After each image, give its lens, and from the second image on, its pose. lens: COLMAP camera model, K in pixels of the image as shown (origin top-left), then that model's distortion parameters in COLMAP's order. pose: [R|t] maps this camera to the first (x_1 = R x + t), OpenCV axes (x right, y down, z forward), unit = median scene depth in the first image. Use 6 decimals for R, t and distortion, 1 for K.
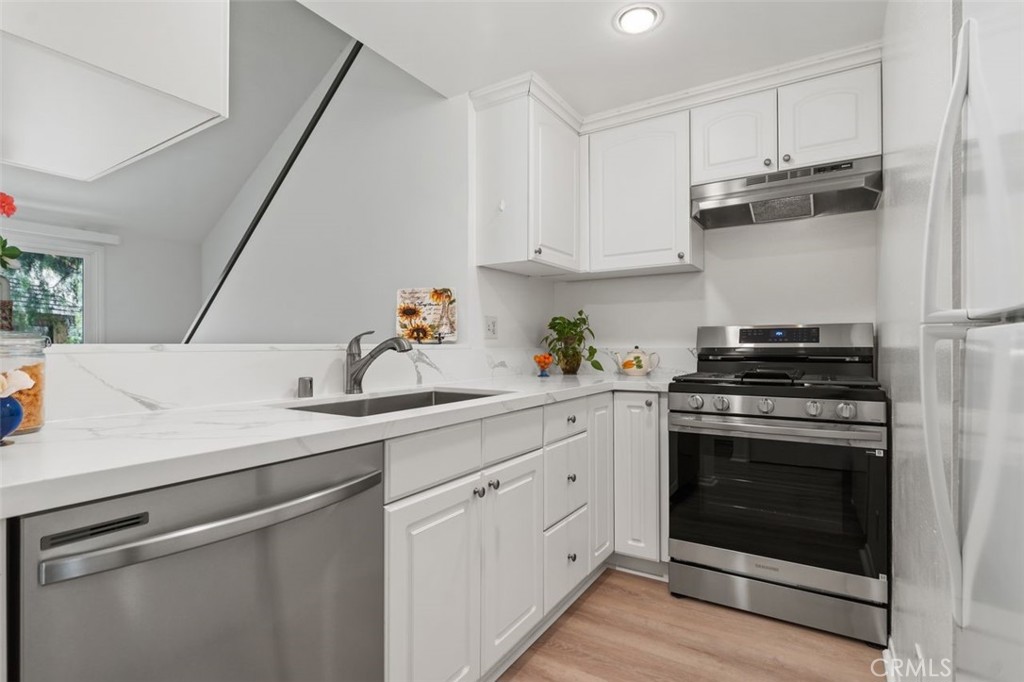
lens RADIAL K [[498.2, 0, 518.0], [0, 498.2, 341.9], [0, 0, 1]] dist [-0.002018, -0.000500]
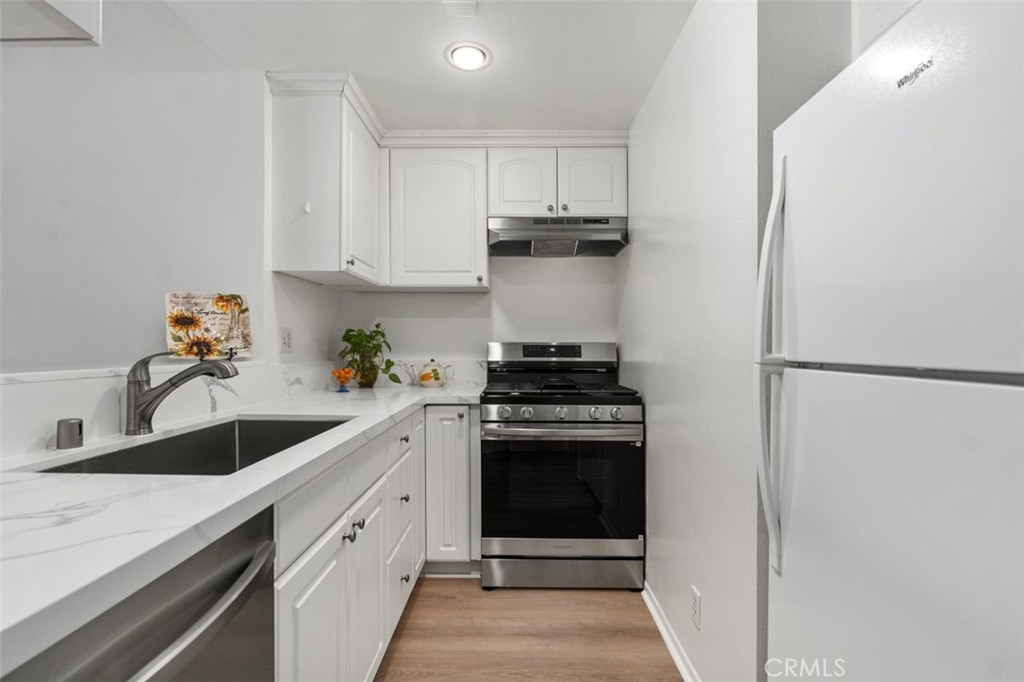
lens RADIAL K [[467.5, 0, 507.2], [0, 467.5, 345.0], [0, 0, 1]] dist [0.000277, -0.000178]
pose [[0.857612, 0.009469, 0.514211, -0.175050], [-0.010711, 0.999942, -0.000549, -0.029416], [-0.514186, -0.005037, 0.857664, 0.088001]]
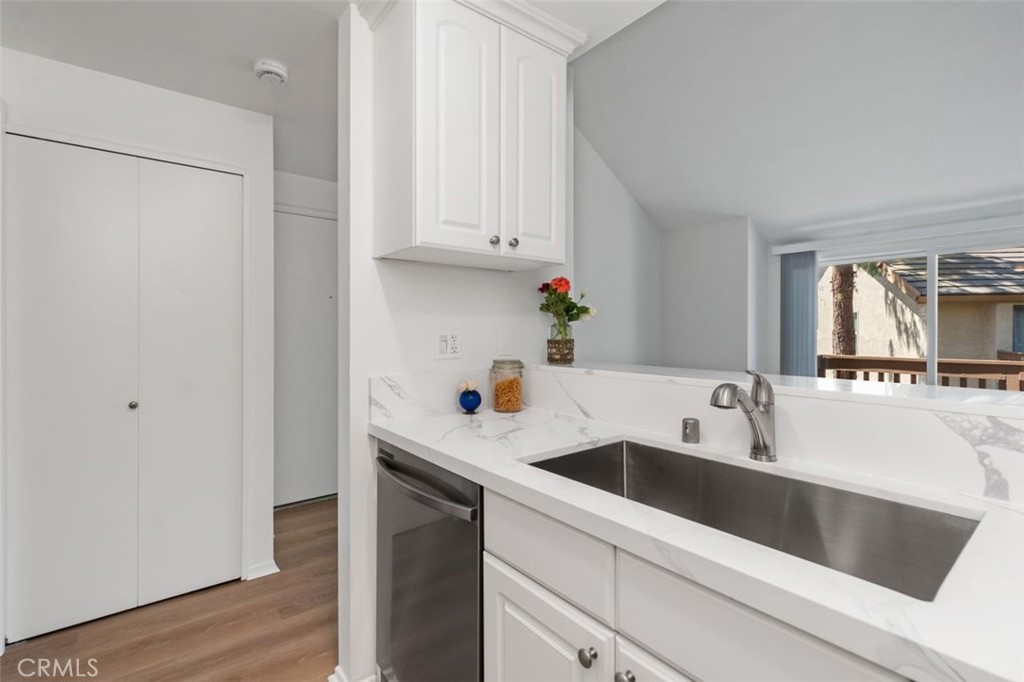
lens RADIAL K [[467.5, 0, 510.2], [0, 467.5, 337.6], [0, 0, 1]] dist [0.000277, -0.000178]
pose [[-0.342887, 0.000879, -0.939376, 0.310531], [-0.007606, 0.999964, 0.003712, -0.049604], [0.939346, 0.008418, -0.342868, 0.725033]]
